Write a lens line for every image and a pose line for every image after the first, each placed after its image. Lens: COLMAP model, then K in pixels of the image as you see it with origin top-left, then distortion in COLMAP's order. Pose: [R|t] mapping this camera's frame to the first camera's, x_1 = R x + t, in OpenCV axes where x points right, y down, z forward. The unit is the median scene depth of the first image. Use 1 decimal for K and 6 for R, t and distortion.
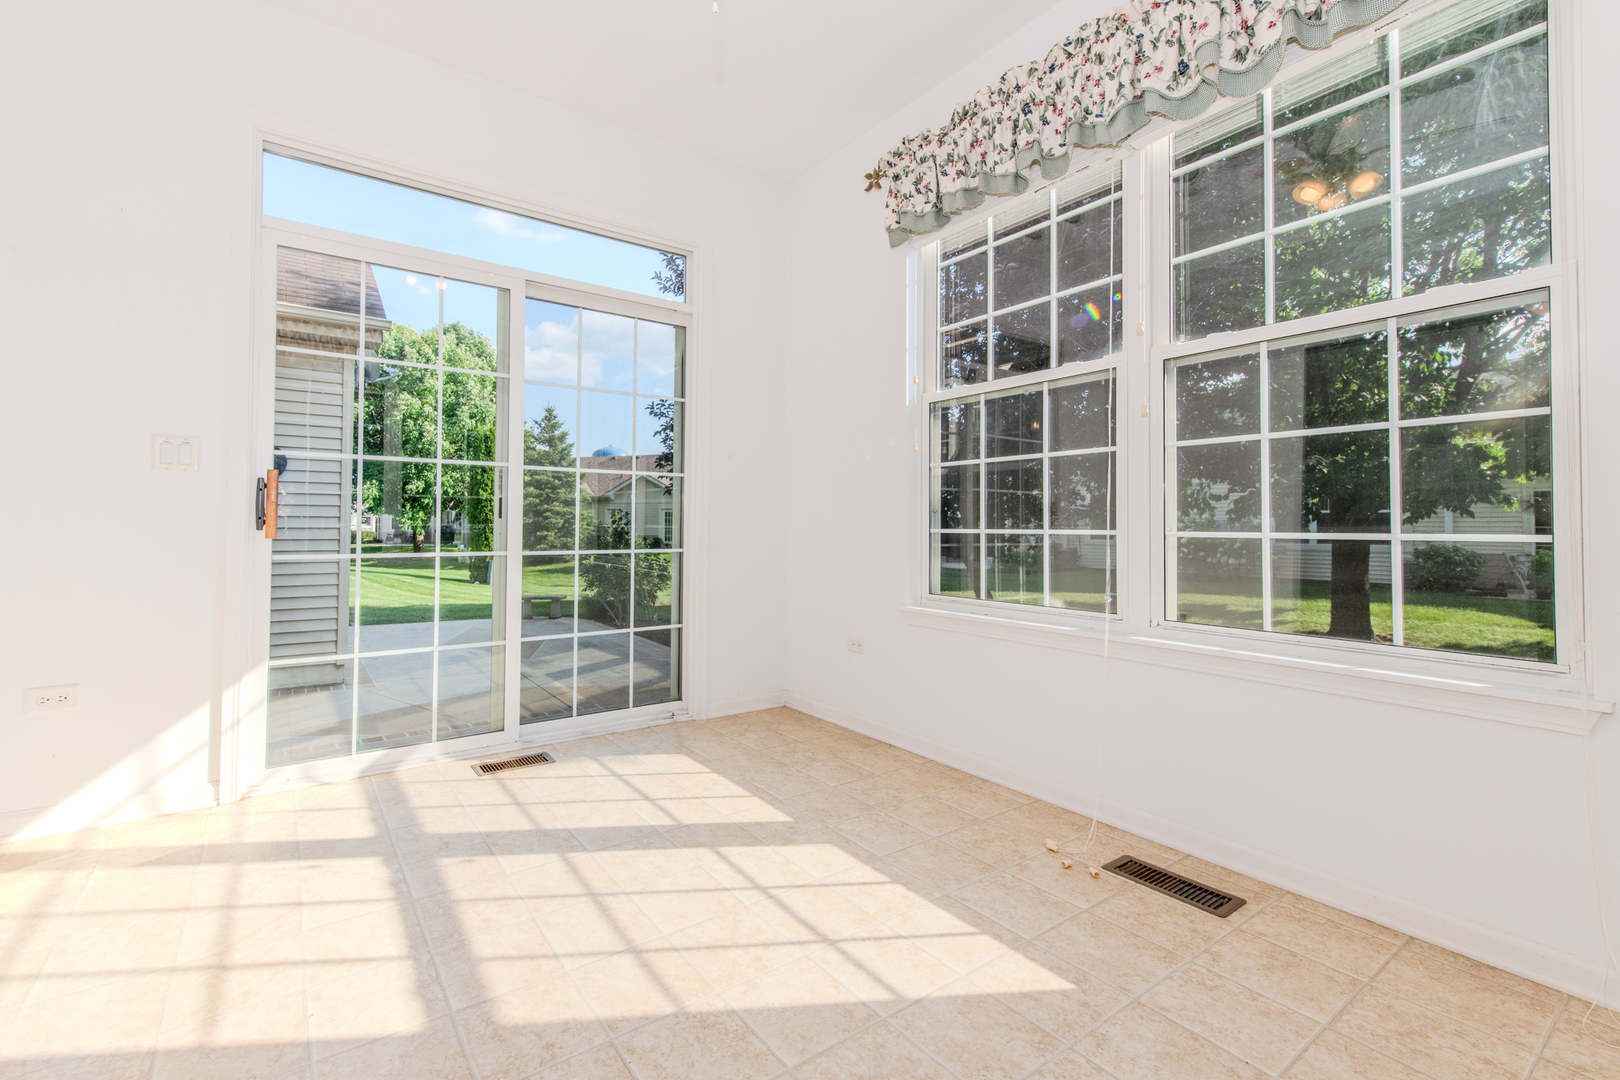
lens RADIAL K [[676.6, 0, 743.8], [0, 676.6, 517.0], [0, 0, 1]] dist [0.009616, -0.001885]
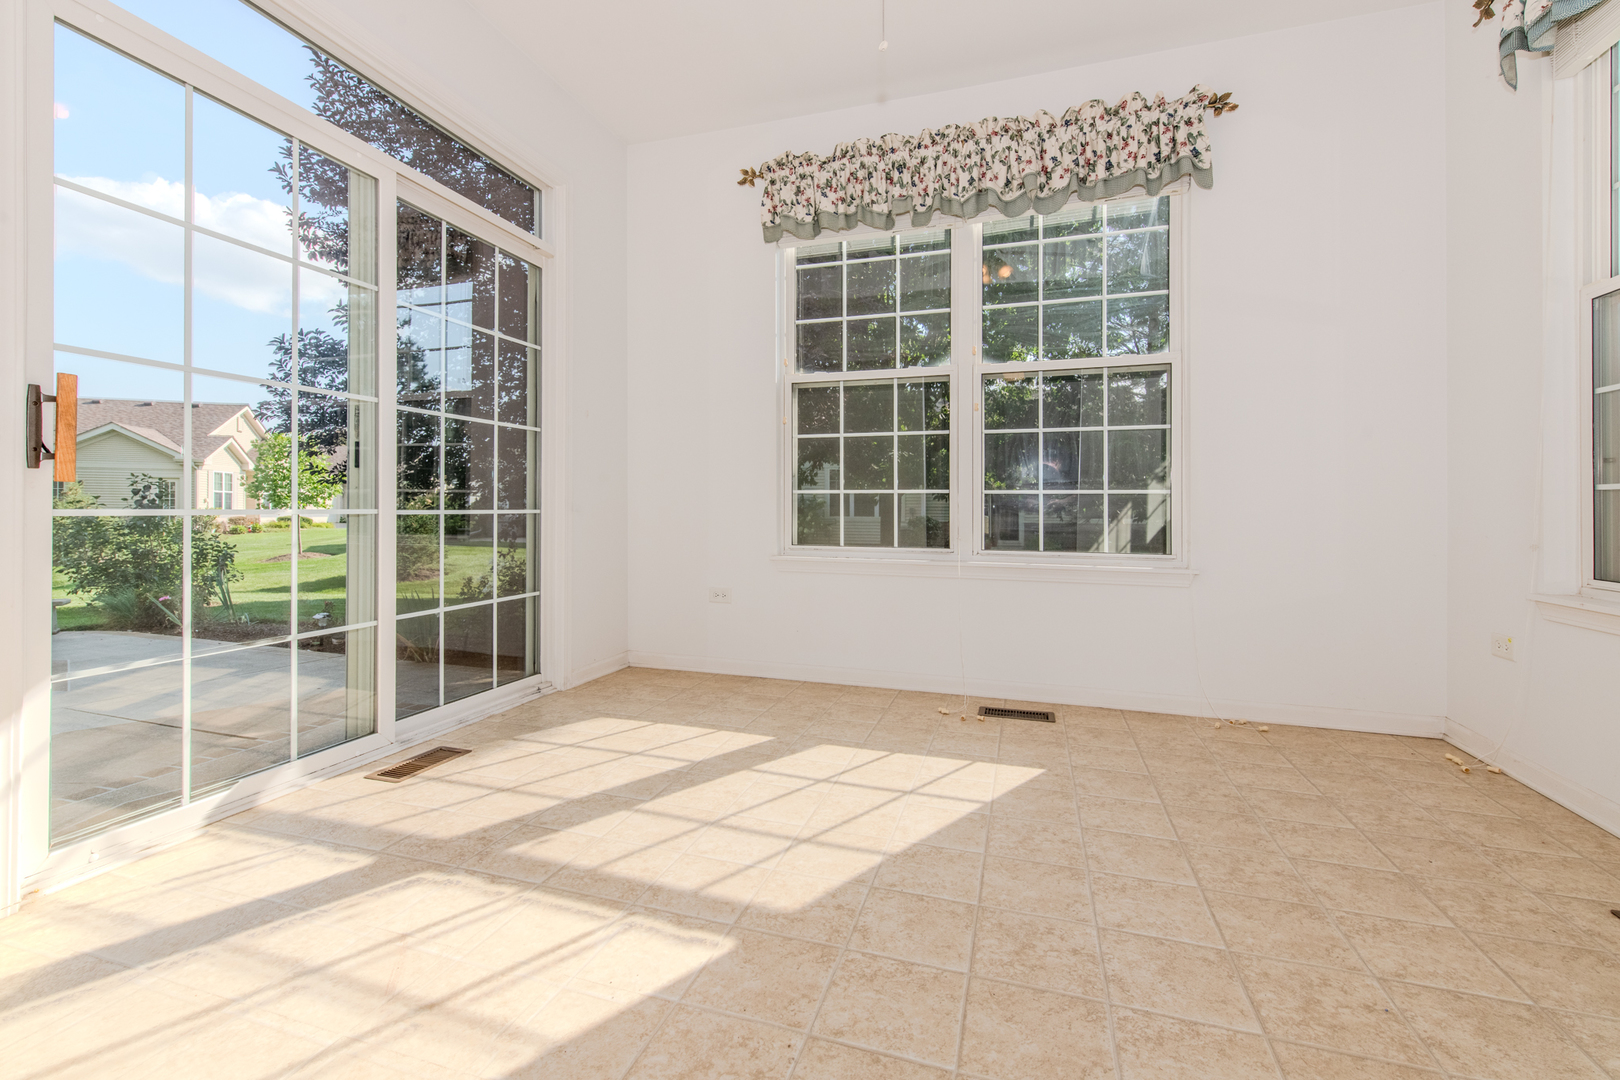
lens RADIAL K [[676.6, 0, 812.7], [0, 676.6, 507.0], [0, 0, 1]] dist [0.009616, -0.001885]
pose [[0.784916, -0.000049, 0.619602, -0.540206], [-0.010094, 0.999866, 0.012866, 0.039505], [-0.619520, -0.016354, 0.784810, 0.065243]]
